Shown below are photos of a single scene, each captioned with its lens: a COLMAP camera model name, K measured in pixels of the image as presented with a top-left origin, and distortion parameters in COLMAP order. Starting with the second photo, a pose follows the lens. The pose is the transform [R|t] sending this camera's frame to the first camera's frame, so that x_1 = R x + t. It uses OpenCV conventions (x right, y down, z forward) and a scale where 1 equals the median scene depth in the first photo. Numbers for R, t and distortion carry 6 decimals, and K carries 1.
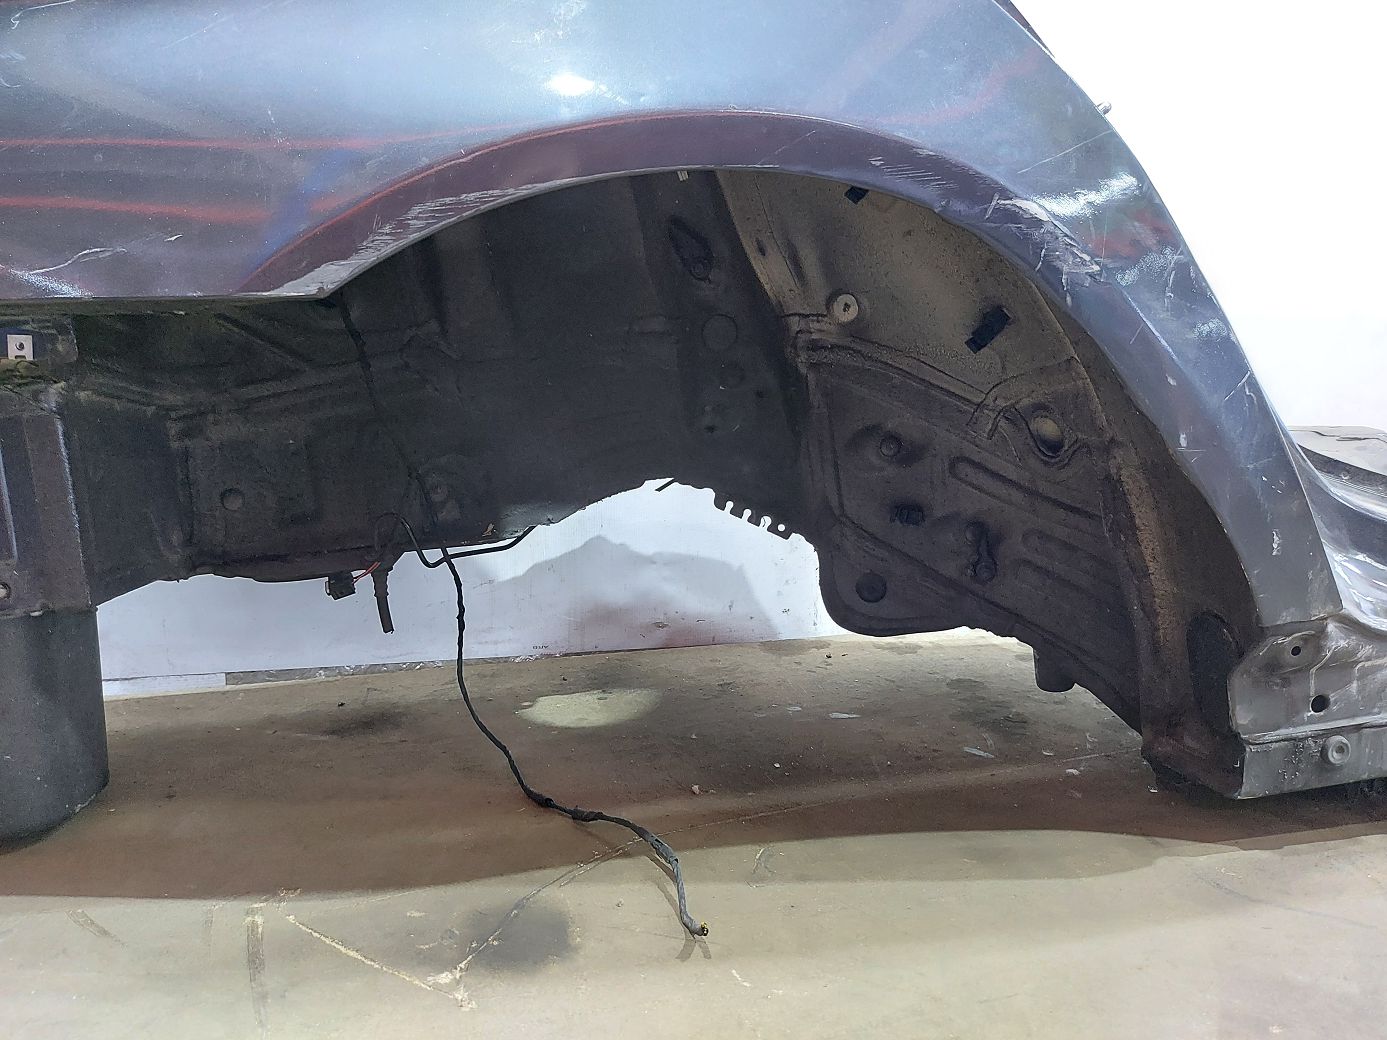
lens RADIAL K [[1014.1, 0, 695.7], [0, 1014.1, 523.5], [0, 0, 1]] dist [0.051092, -0.065130]
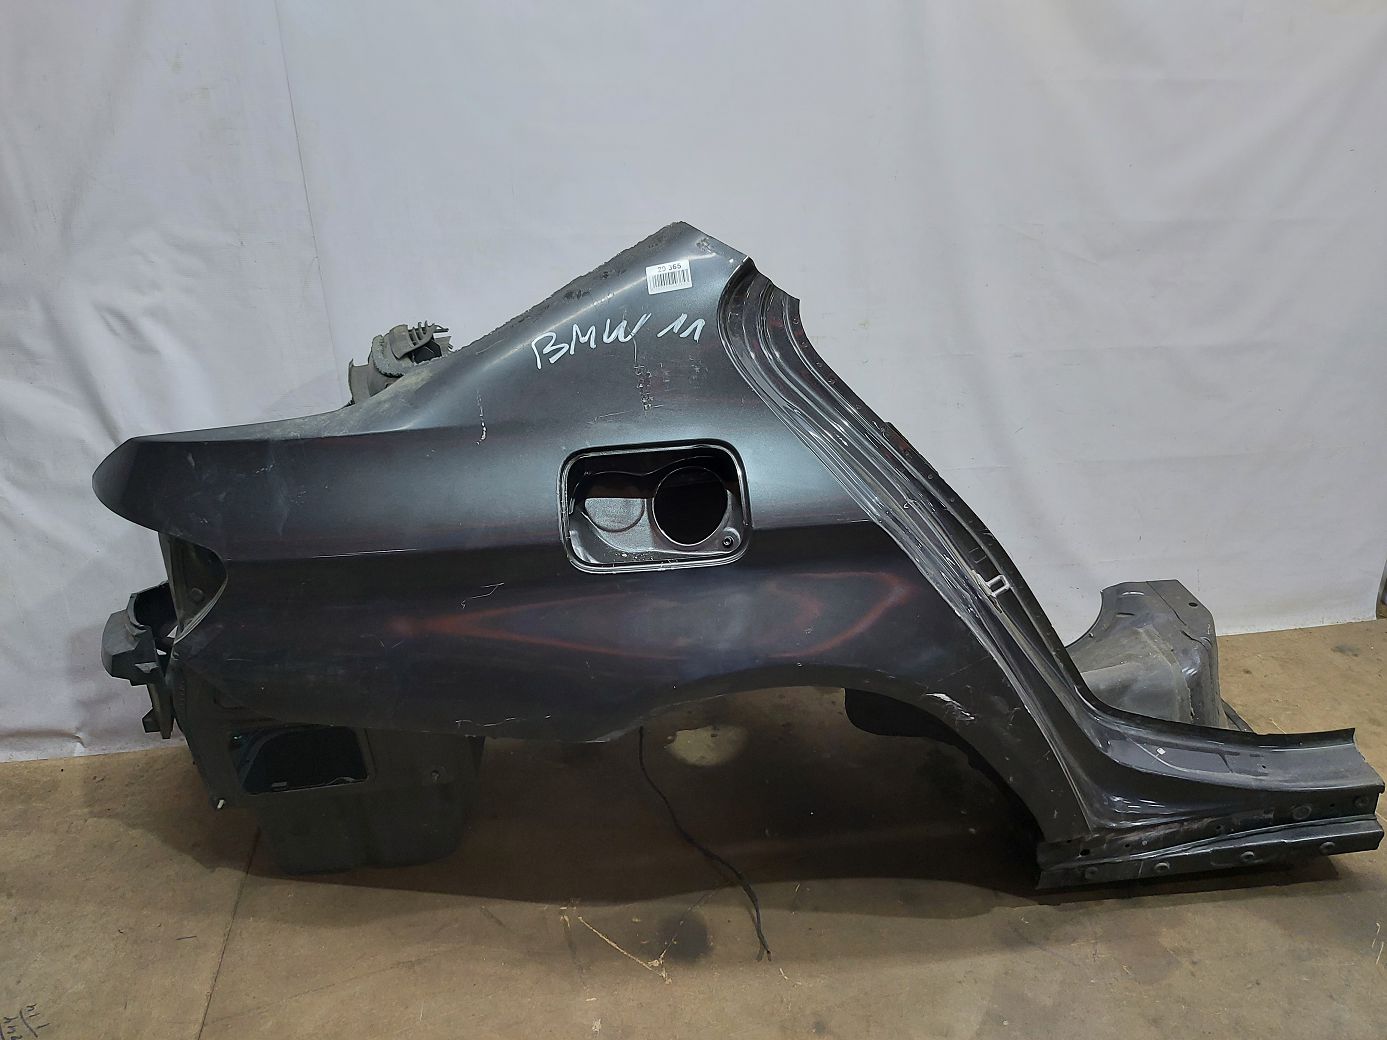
lens RADIAL K [[1014.1, 0, 693.5], [0, 1014.1, 526.6], [0, 0, 1]] dist [0.051092, -0.065130]
pose [[0.996796, 0.044677, -0.066351, -0.038515], [-0.019360, 0.939572, 0.341803, -0.983395], [0.077613, -0.339423, 0.937426, -0.637681]]
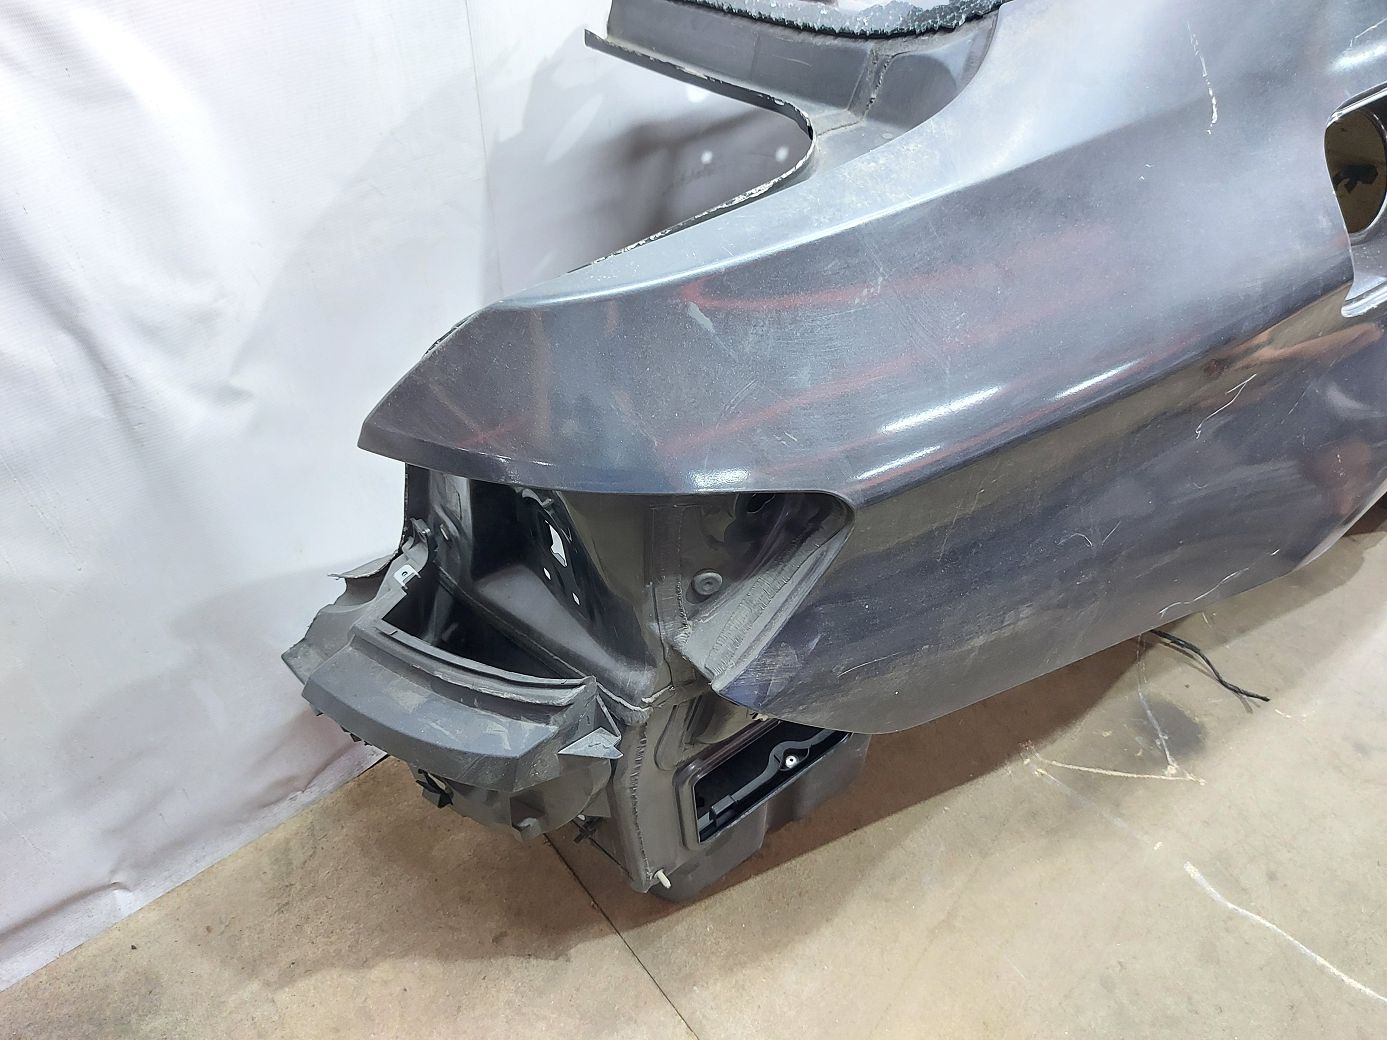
lens RADIAL K [[1014.1, 0, 692.3], [0, 1014.1, 524.6], [0, 0, 1]] dist [0.051092, -0.065130]
pose [[0.887235, -0.299868, 0.350561, -1.191758], [0.021439, 0.785894, 0.617990, -0.837746], [-0.460819, -0.540787, 0.703702, 0.251252]]
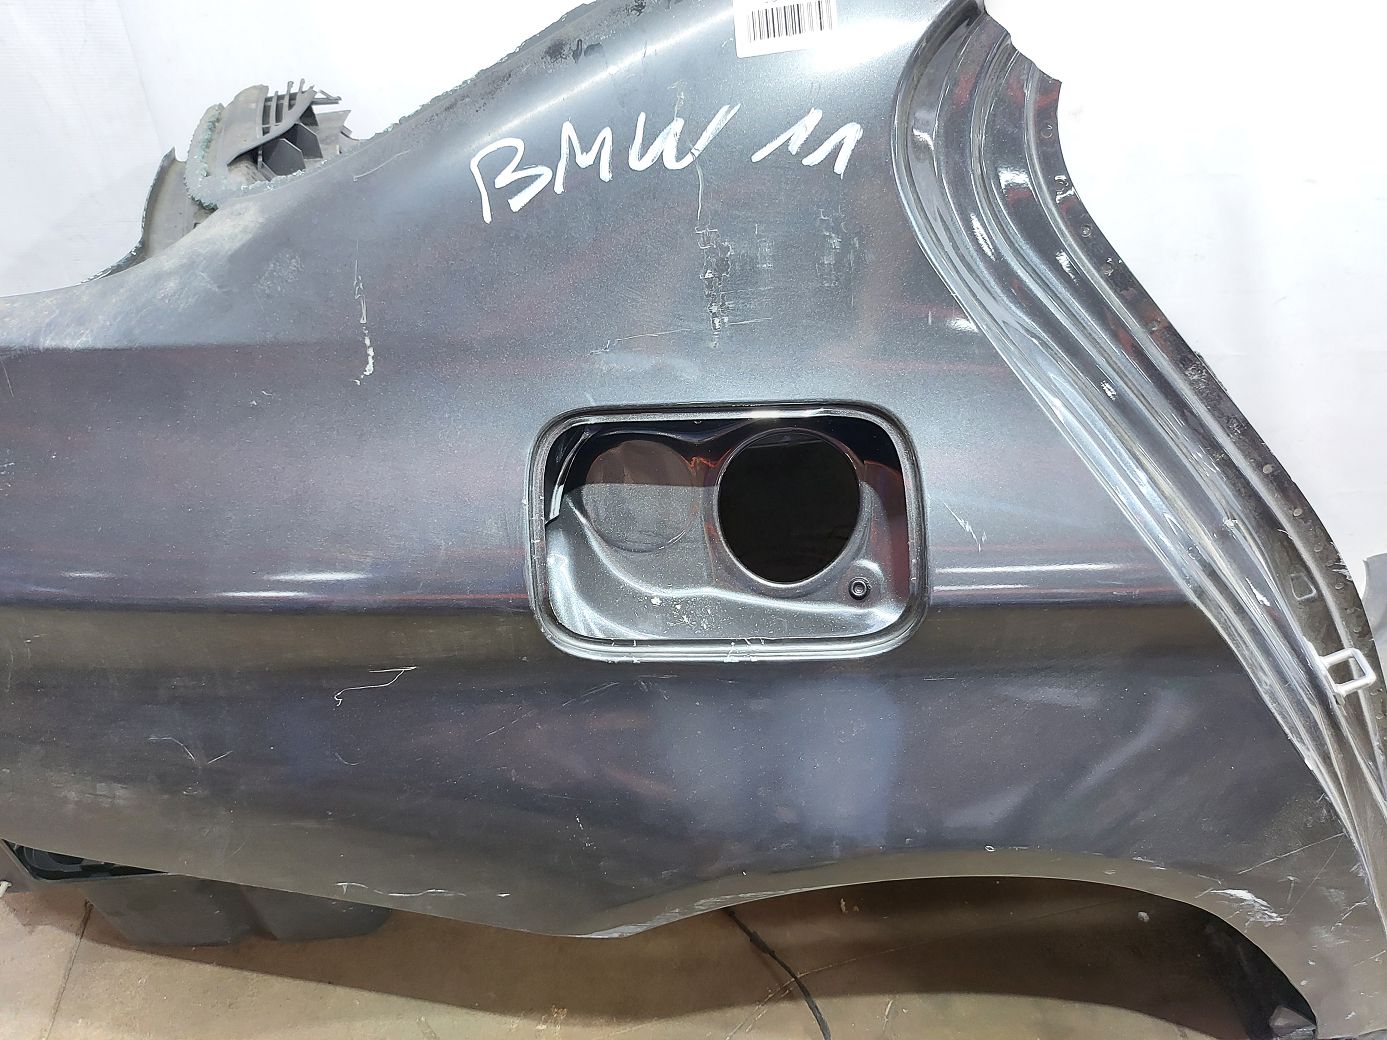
lens RADIAL K [[1014.1, 0, 691.3], [0, 1014.1, 531.8], [0, 0, 1]] dist [0.051092, -0.065130]
pose [[0.992426, 0.107484, -0.059477, -0.176193], [-0.057227, 0.832950, 0.550381, -0.897219], [0.108699, -0.542808, 0.832793, 0.163140]]
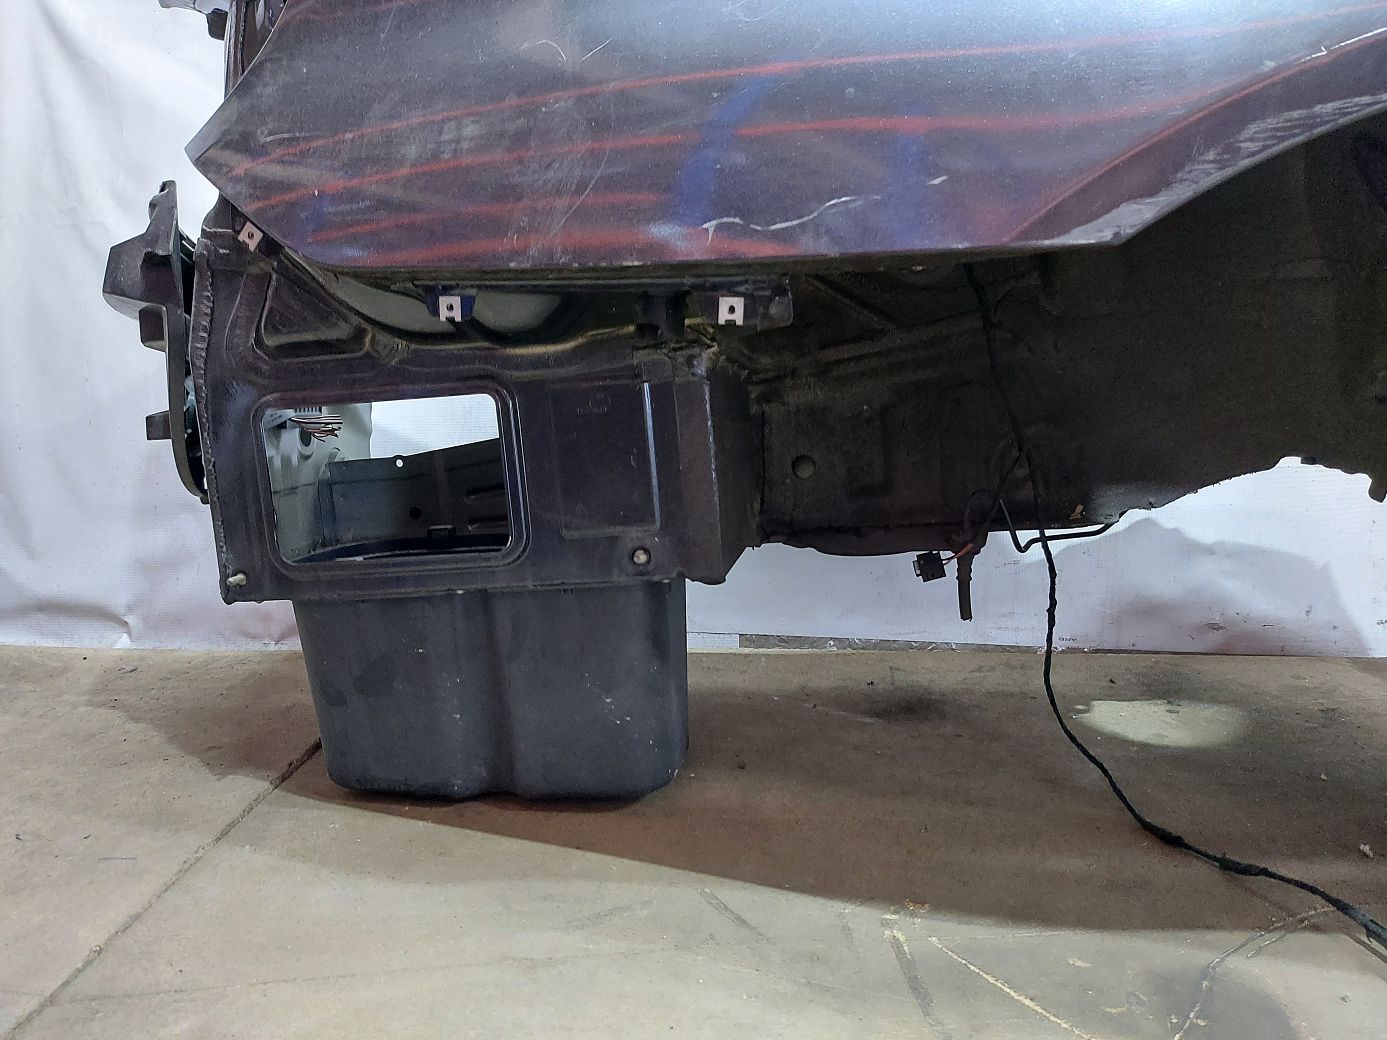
lens RADIAL K [[1014.1, 0, 693.7], [0, 1014.1, 517.5], [0, 0, 1]] dist [0.051092, -0.065130]
pose [[0.946555, 0.056566, -0.317542, -0.280165], [-0.044556, 0.997994, 0.044966, -0.016382], [0.319449, -0.028414, 0.947177, 0.071617]]
